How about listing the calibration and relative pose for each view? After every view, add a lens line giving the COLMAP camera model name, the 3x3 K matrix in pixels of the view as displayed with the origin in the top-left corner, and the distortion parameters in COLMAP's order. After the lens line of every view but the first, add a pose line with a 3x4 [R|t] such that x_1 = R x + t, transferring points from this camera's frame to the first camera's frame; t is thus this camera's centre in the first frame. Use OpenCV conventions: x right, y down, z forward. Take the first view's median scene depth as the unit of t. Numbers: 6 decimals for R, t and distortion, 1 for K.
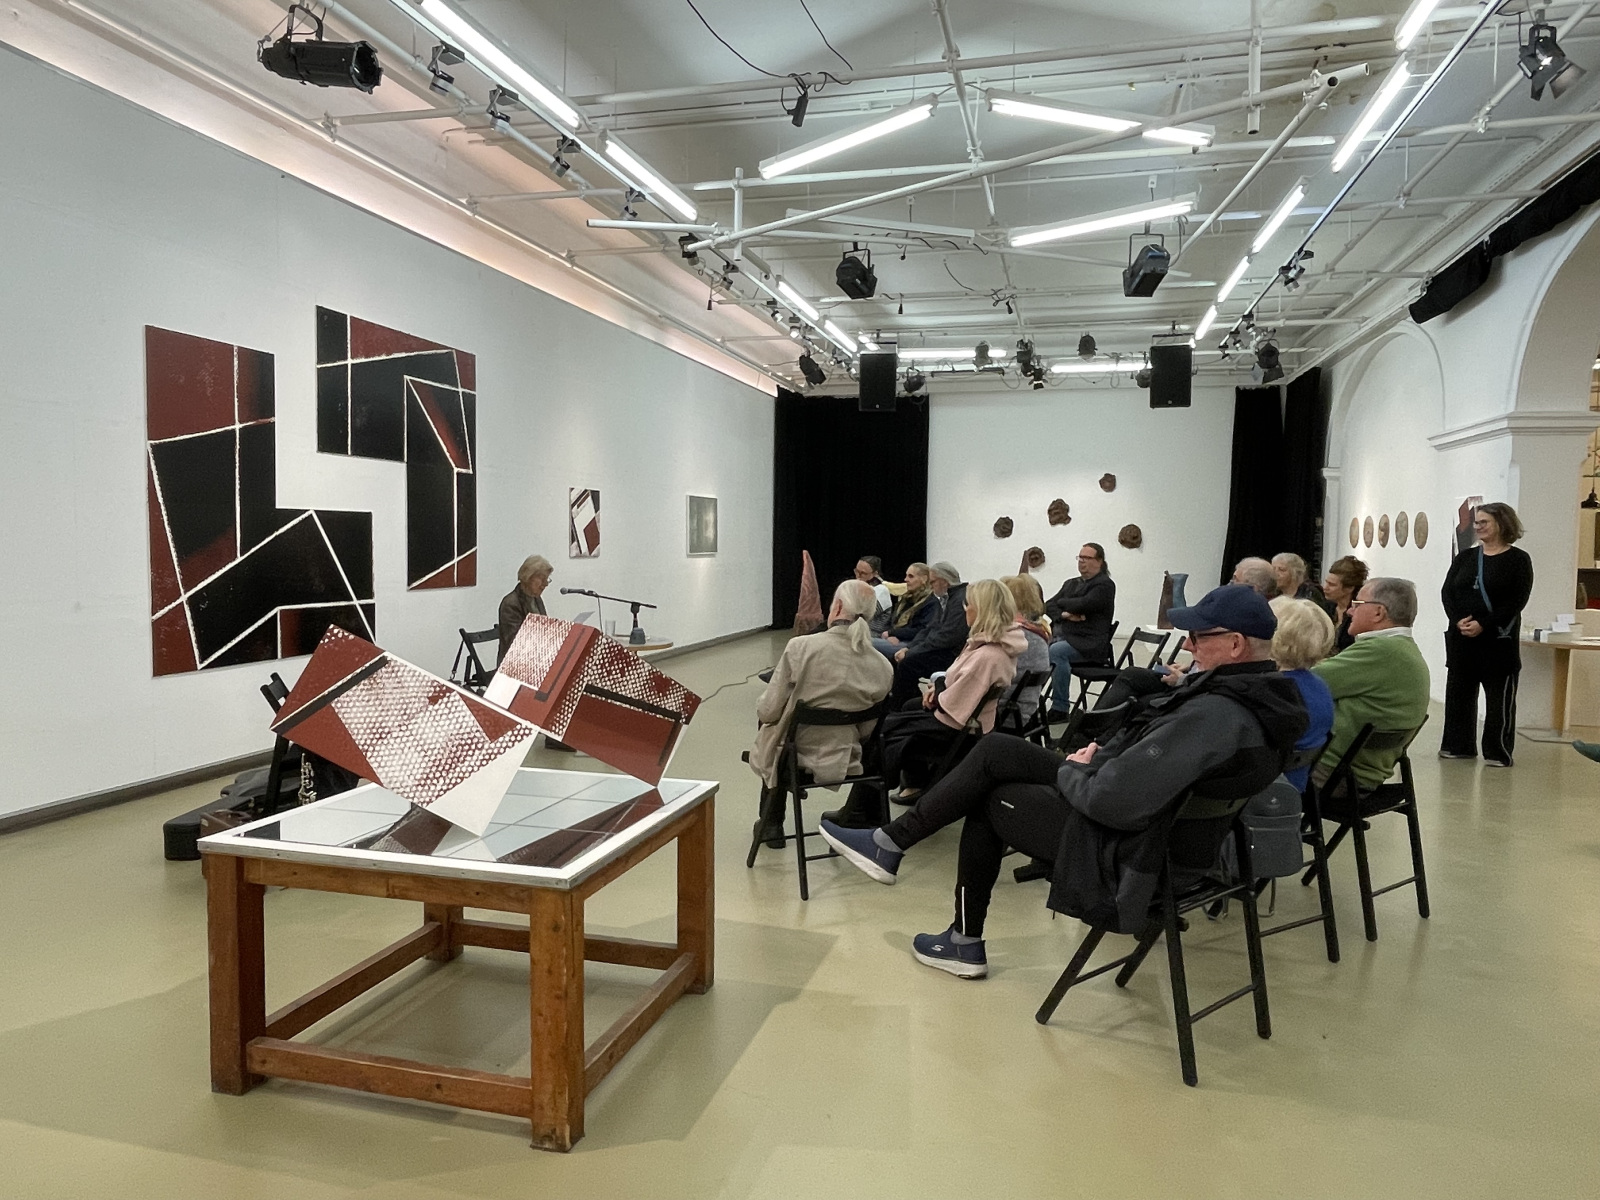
lens RADIAL K [[1057.0, 0, 793.2], [0, 1057.0, 602.5], [0, 0, 1]] dist [-0.002552, 0.001692]
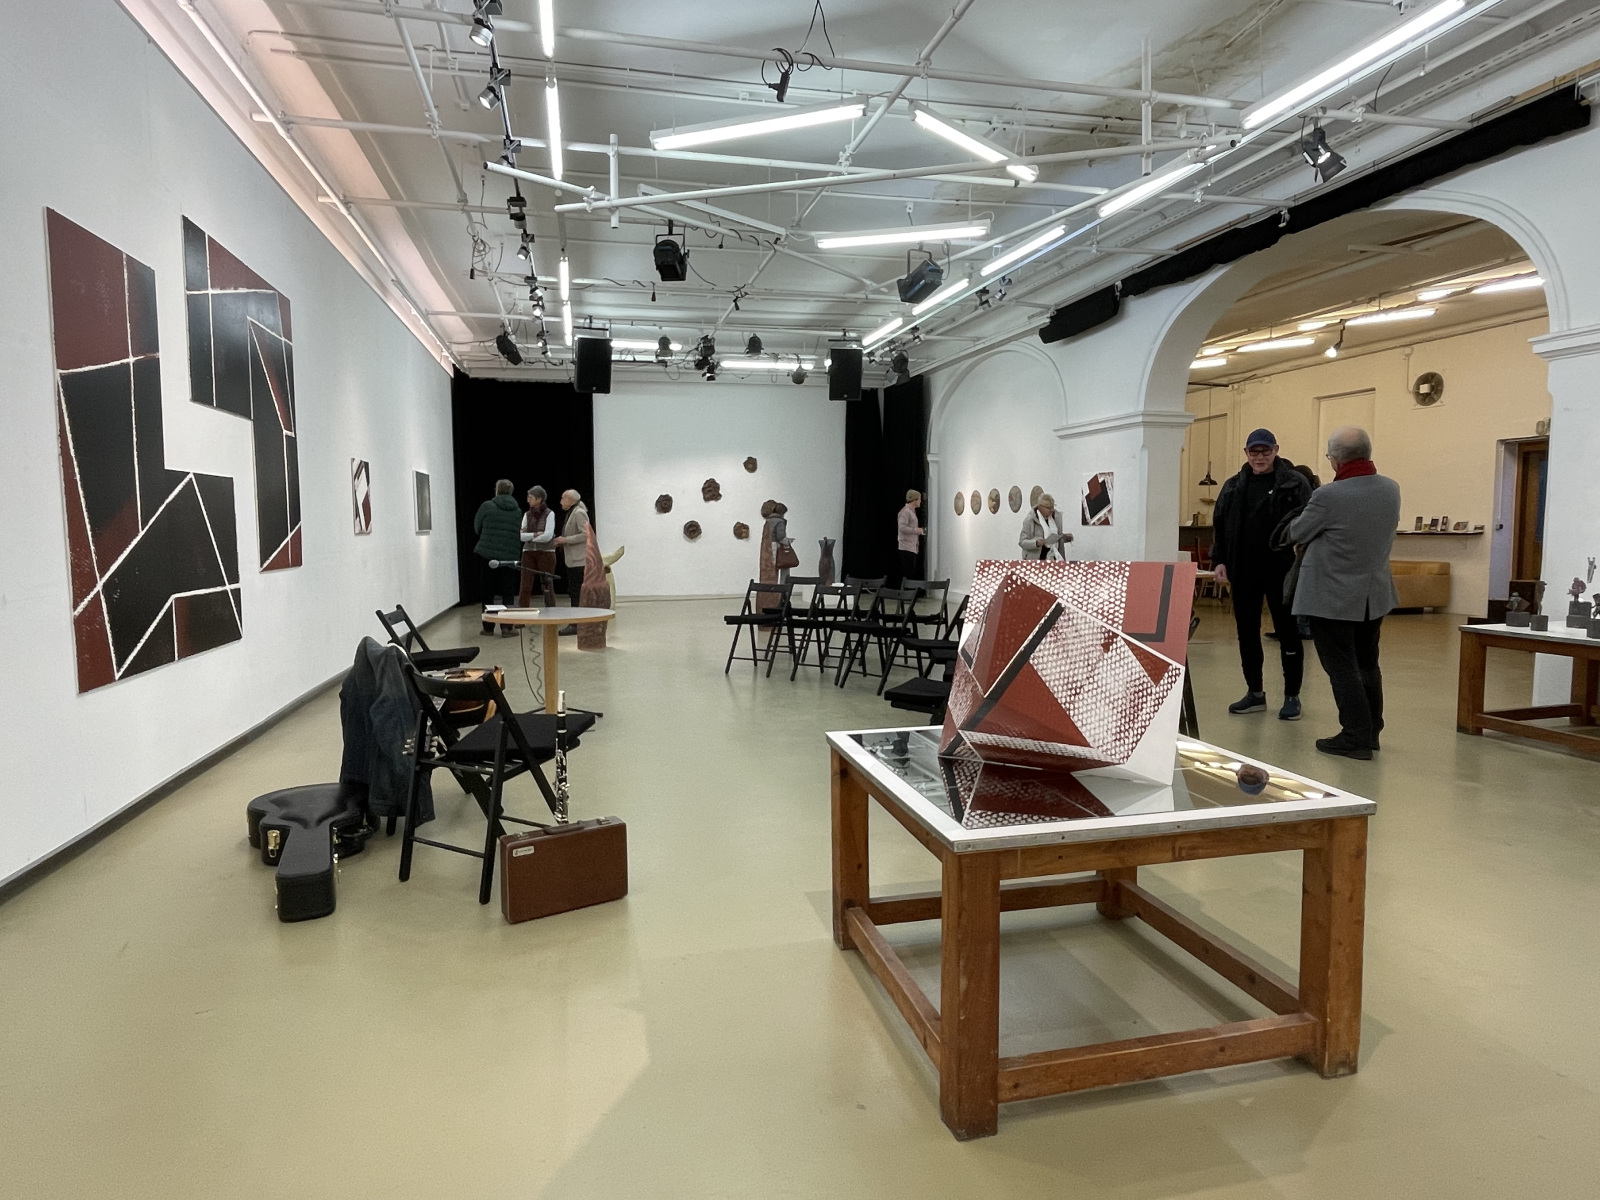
lens RADIAL K [[928.5, 0, 785.6], [0, 928.5, 595.8], [0, 0, 1]] dist [-0.001736, 0.000480]
pose [[0.884699, -0.054935, 0.462914, -0.348252], [0.045620, 0.998468, 0.031303, 0.003489], [-0.463925, -0.006575, 0.885850, 0.150513]]
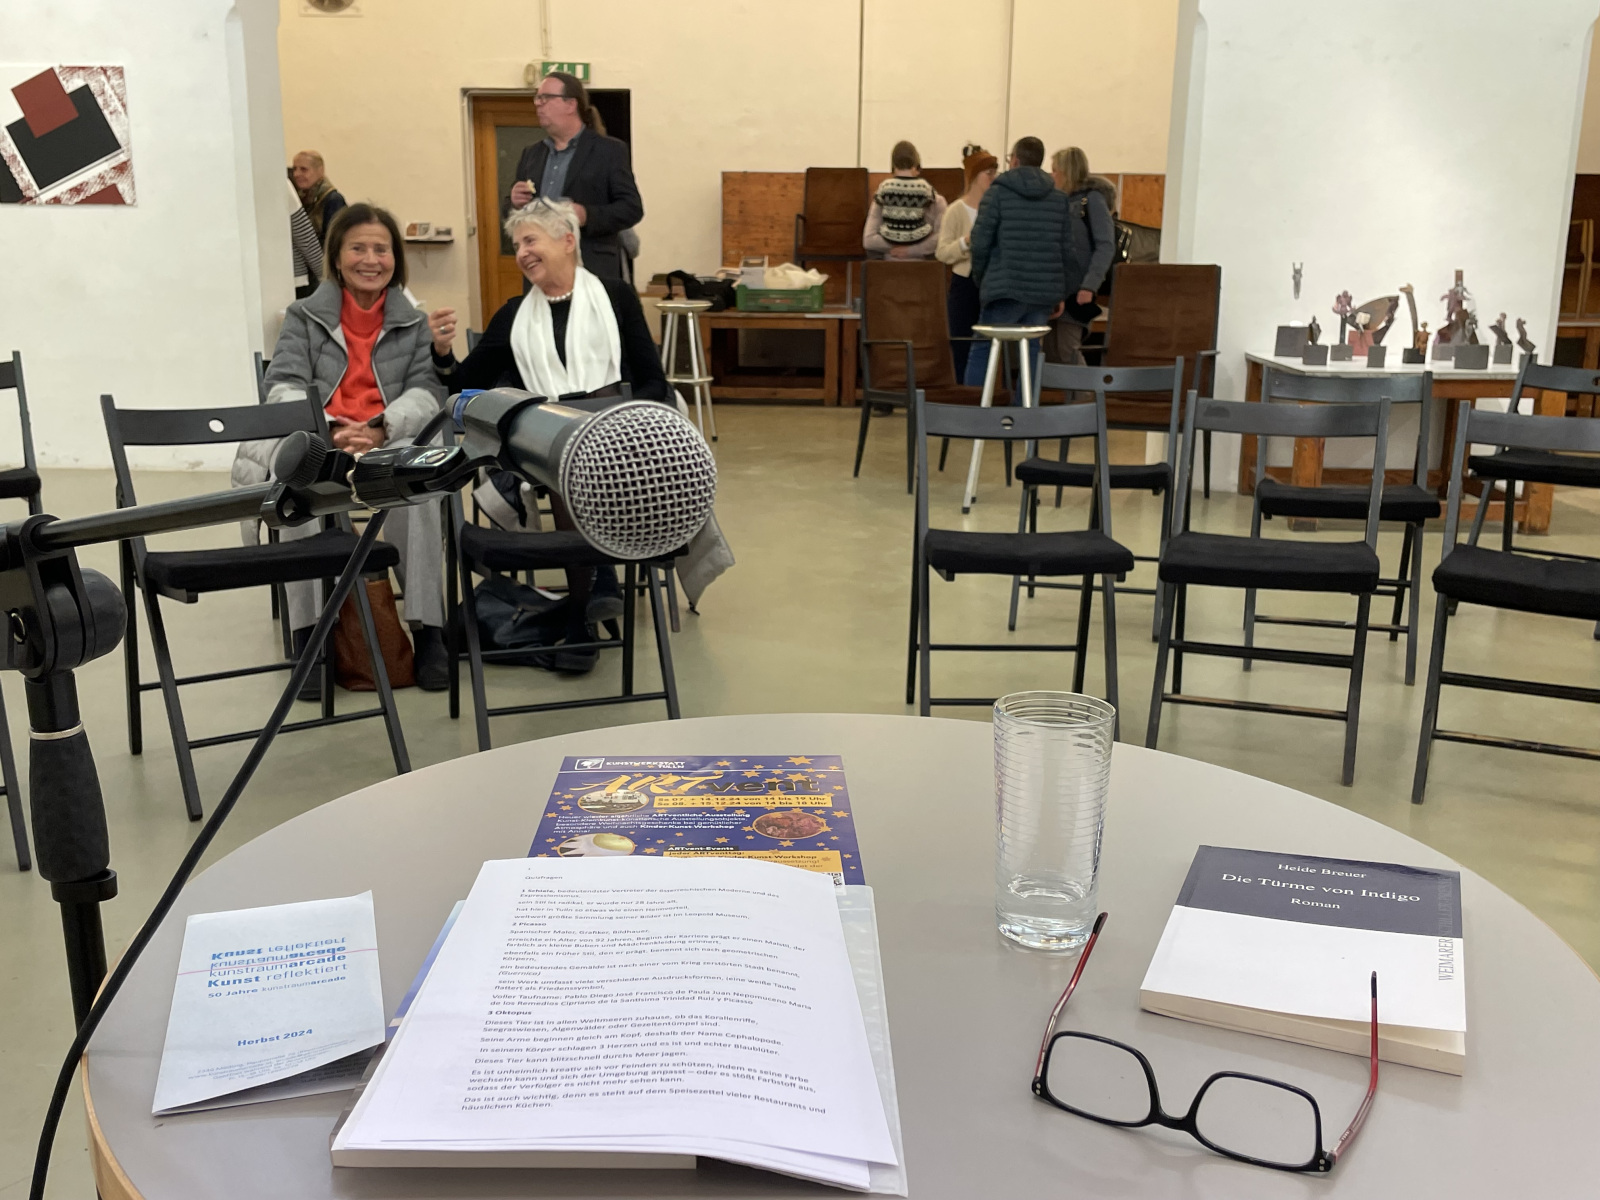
lens RADIAL K [[1475.1, 0, 786.8], [0, 1475.1, 608.1], [0, 0, 1]] dist [0.041375, 0.000000]
pose [[-0.186276, -0.249938, 0.950175, -0.258383], [0.049643, 0.963472, 0.263168, -0.020796], [-0.981243, 0.096192, -0.167063, 0.973876]]
